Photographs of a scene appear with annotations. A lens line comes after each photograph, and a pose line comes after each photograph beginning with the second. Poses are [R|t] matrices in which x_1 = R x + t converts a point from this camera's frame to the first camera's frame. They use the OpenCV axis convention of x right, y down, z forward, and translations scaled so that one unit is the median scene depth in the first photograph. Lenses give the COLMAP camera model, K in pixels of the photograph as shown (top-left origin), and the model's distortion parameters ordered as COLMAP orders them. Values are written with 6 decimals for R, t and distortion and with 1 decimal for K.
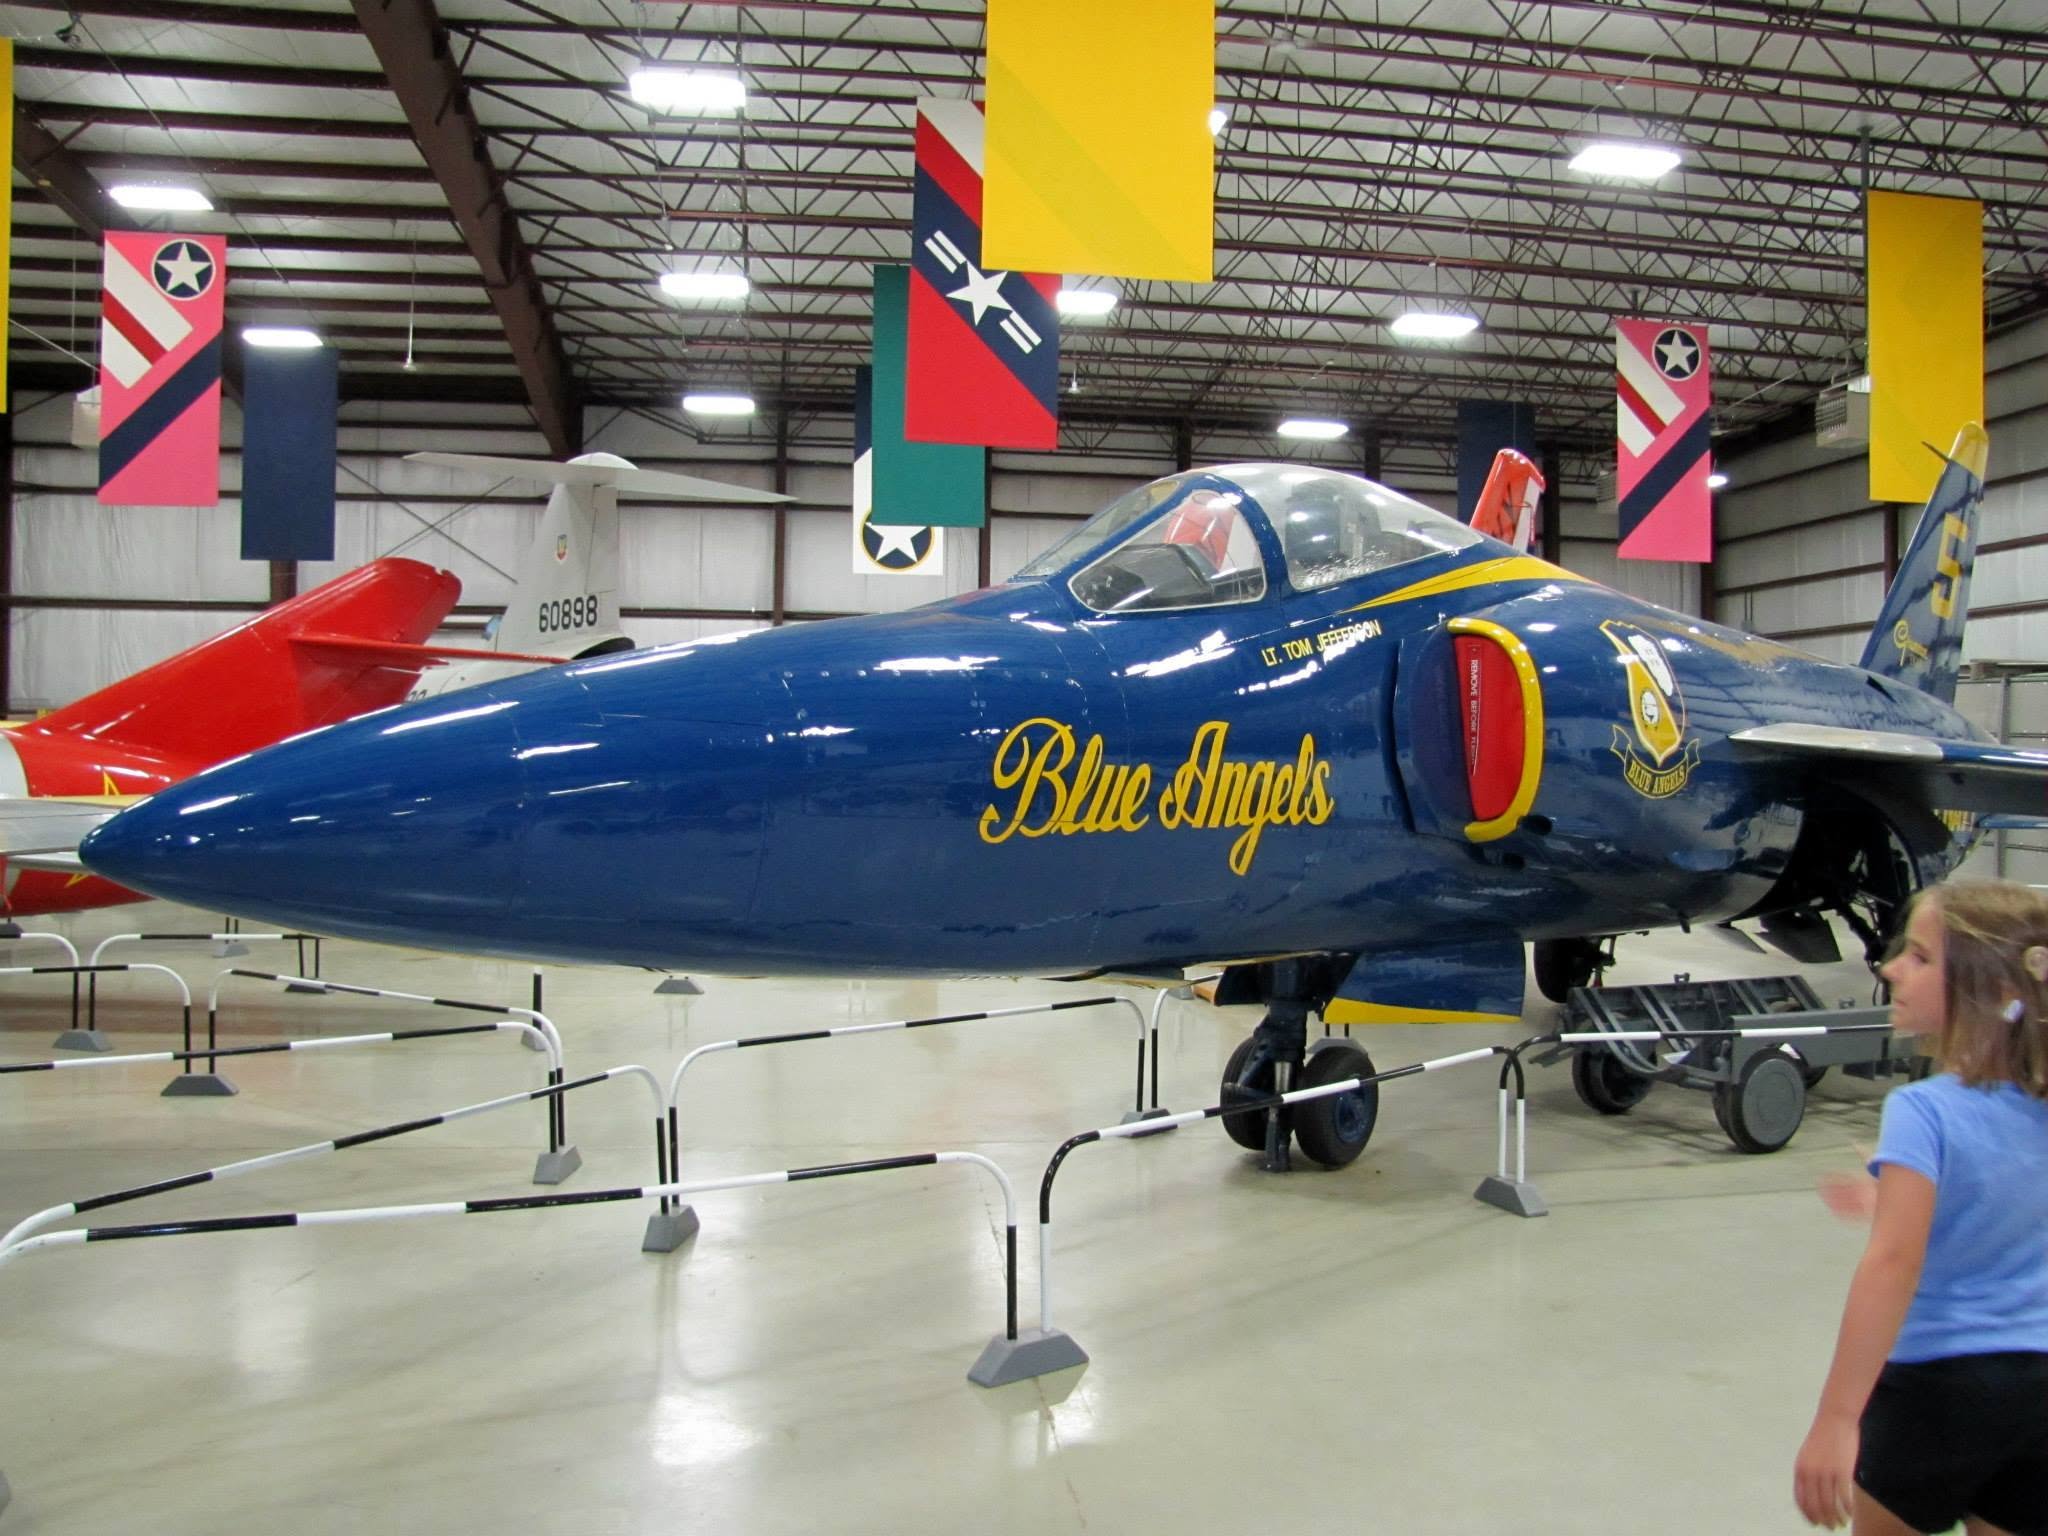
lens RADIAL K [[1832.8, 0, 1022.0], [0, 1832.8, 773.3], [0, 0, 1]] dist [-0.183964, 0.167993]
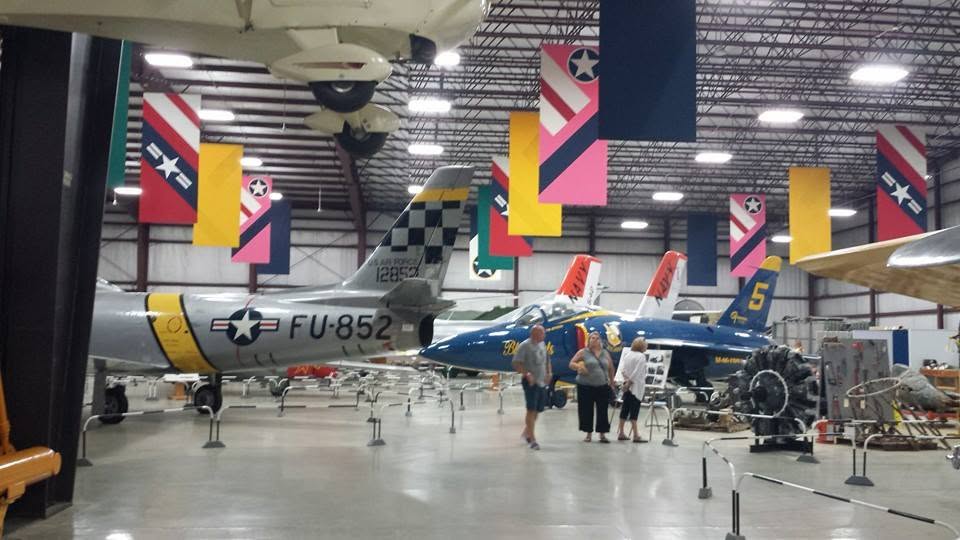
lens RADIAL K [[940.7, 0, 484.3], [0, 940.7, 267.5], [0, 0, 1]] dist [0.172956, -0.484019]
pose [[0.997941, -0.002239, -0.064093, 0.030699], [-0.003385, 0.996159, -0.087501, 0.002237], [0.064042, 0.087538, 0.994100, -0.557388]]
